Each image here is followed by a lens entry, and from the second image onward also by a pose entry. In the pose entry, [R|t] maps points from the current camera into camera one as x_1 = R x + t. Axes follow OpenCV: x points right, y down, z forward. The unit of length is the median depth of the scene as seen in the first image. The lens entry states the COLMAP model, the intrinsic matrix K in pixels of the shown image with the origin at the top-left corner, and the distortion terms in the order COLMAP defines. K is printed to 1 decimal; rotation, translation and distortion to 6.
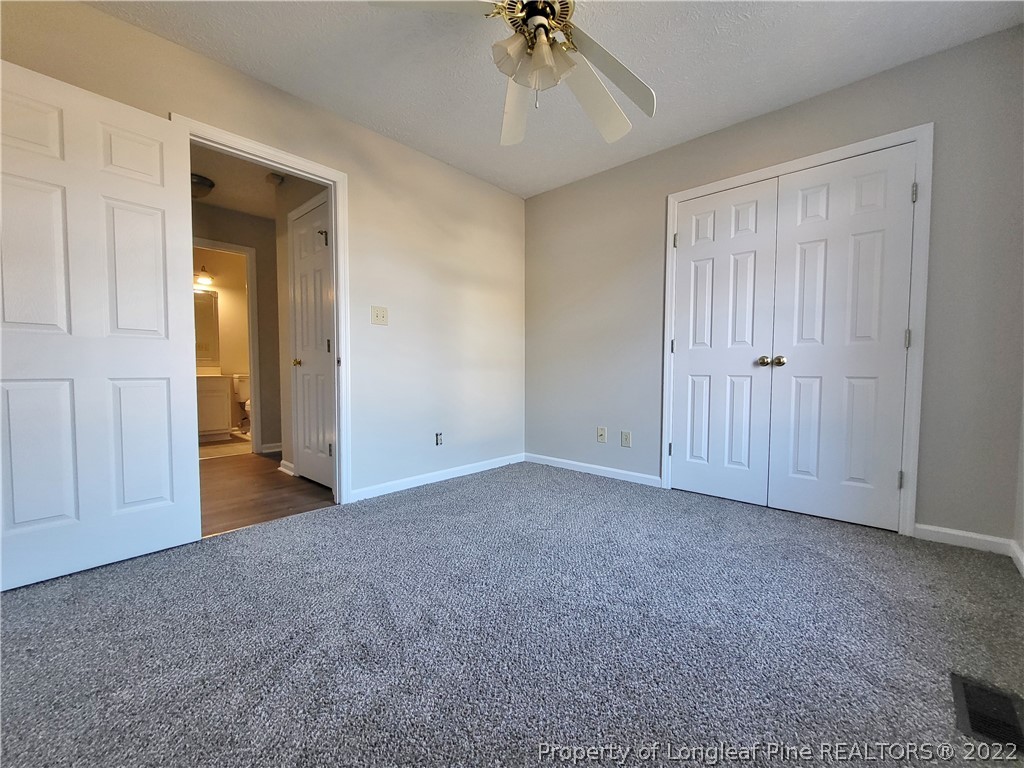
lens RADIAL K [[459.1, 0, 505.7], [0, 459.1, 390.5], [0, 0, 1]] dist [-0.000953, -0.000537]
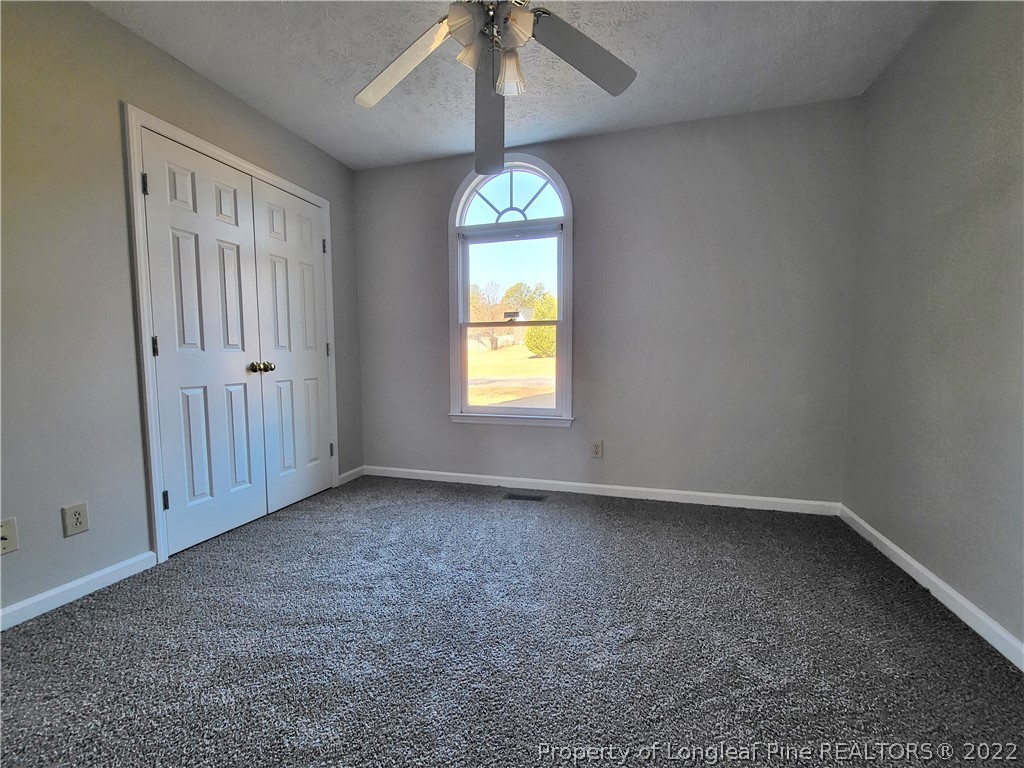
lens RADIAL K [[459.1, 0, 505.7], [0, 459.1, 390.5], [0, 0, 1]] dist [-0.000953, -0.000537]
pose [[-0.472270, -0.064271, 0.879108, -0.534436], [0.049339, 0.993847, 0.099165, -0.086392], [-0.880072, 0.090207, -0.466193, 1.012942]]
